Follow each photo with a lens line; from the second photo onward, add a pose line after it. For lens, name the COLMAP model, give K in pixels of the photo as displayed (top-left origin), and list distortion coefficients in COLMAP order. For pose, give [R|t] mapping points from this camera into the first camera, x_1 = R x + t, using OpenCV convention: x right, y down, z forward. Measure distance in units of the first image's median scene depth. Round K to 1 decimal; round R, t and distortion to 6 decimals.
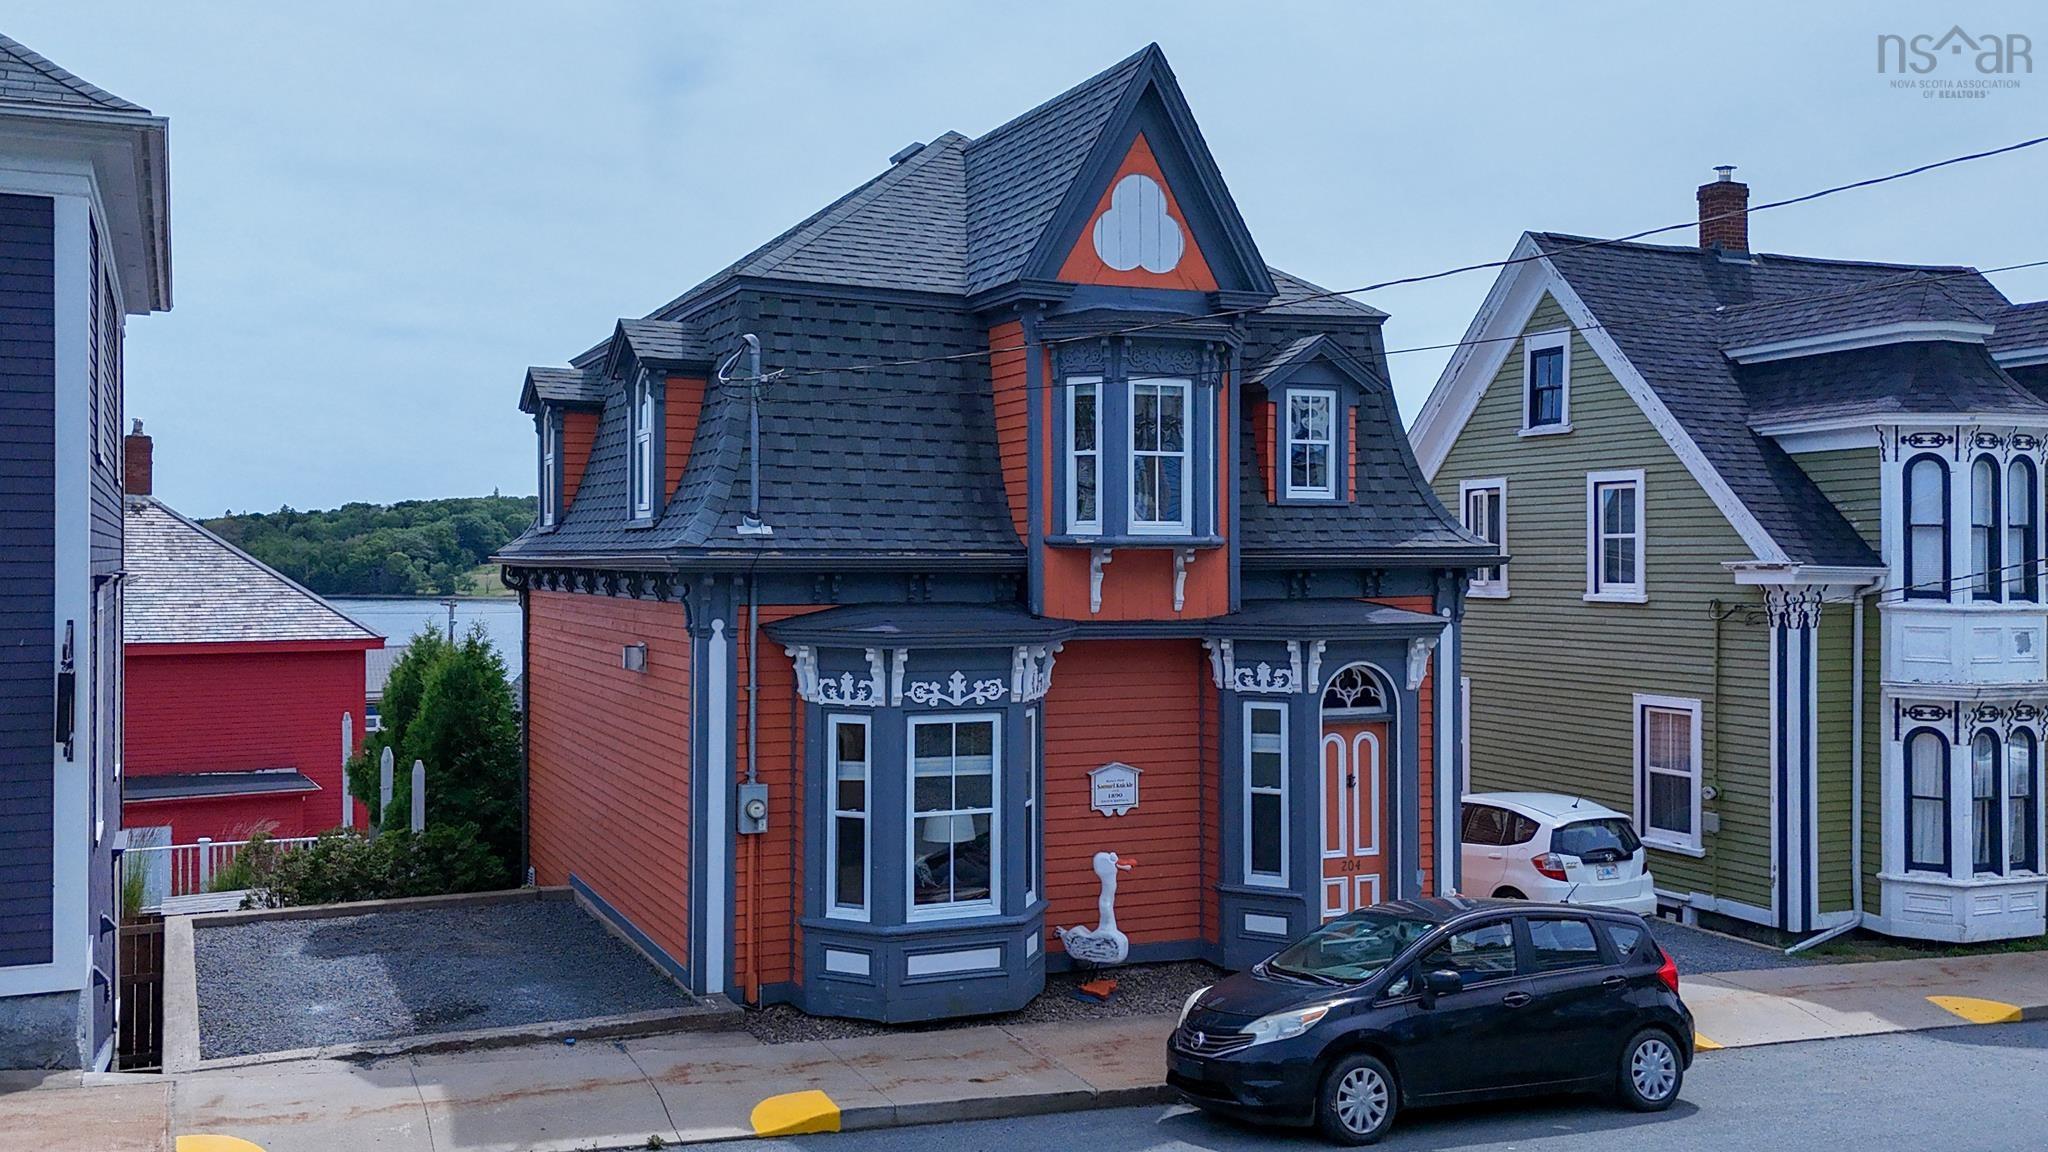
lens RADIAL K [[1771.2, 0, 1013.9], [0, 1771.2, 573.2], [0, 0, 1]] dist [0.151292, -0.266759]
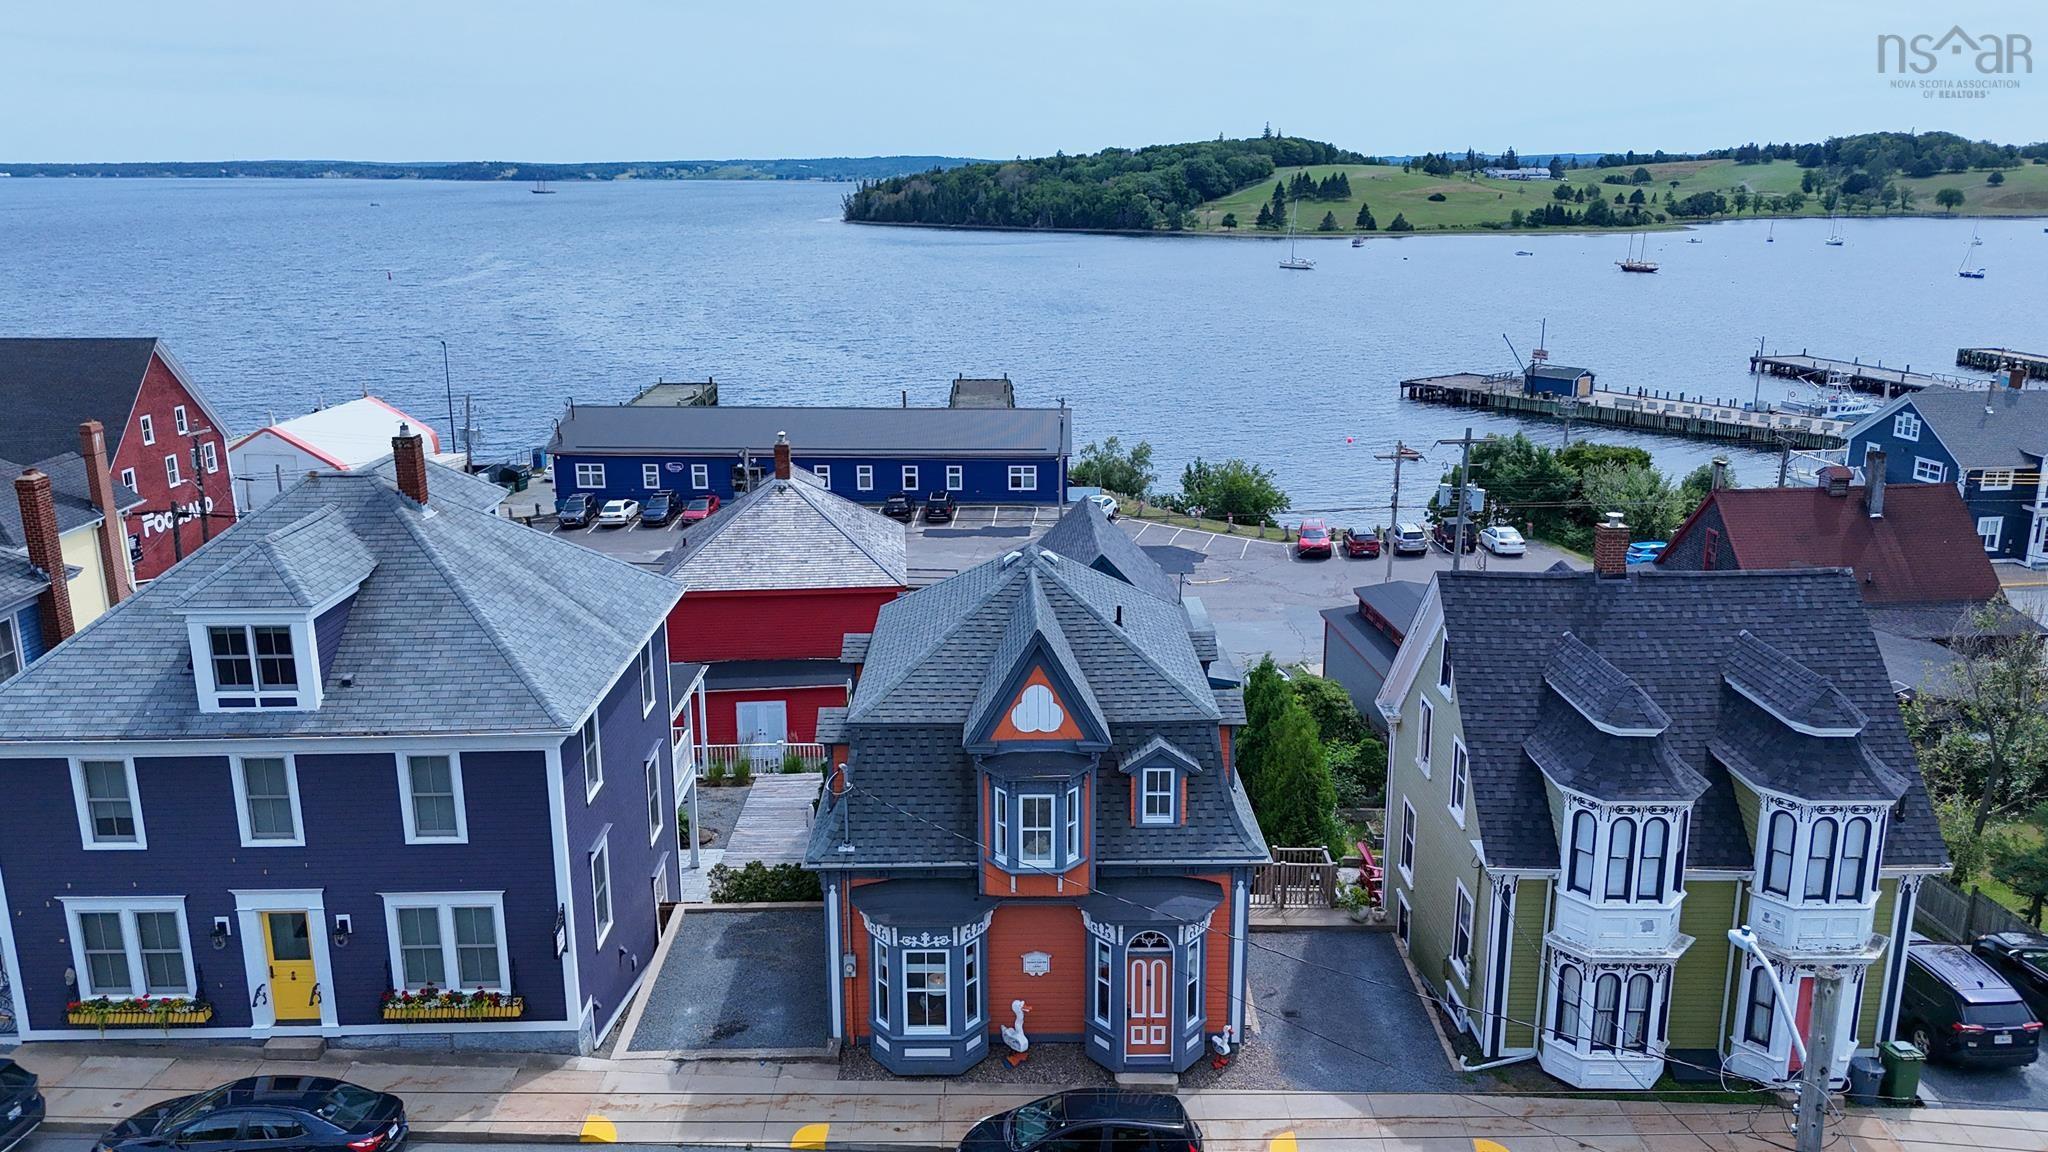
lens RADIAL K [[1503.2, 0, 1024.0], [0, 1503.2, 576.0], [0, 0, 1]] dist [0.106575, -0.135124]
pose [[0.915305, 0.097811, -0.390705, 0.684615], [0.002554, 0.968635, 0.248476, -0.744715], [0.402754, -0.228430, 0.886346, -0.432497]]
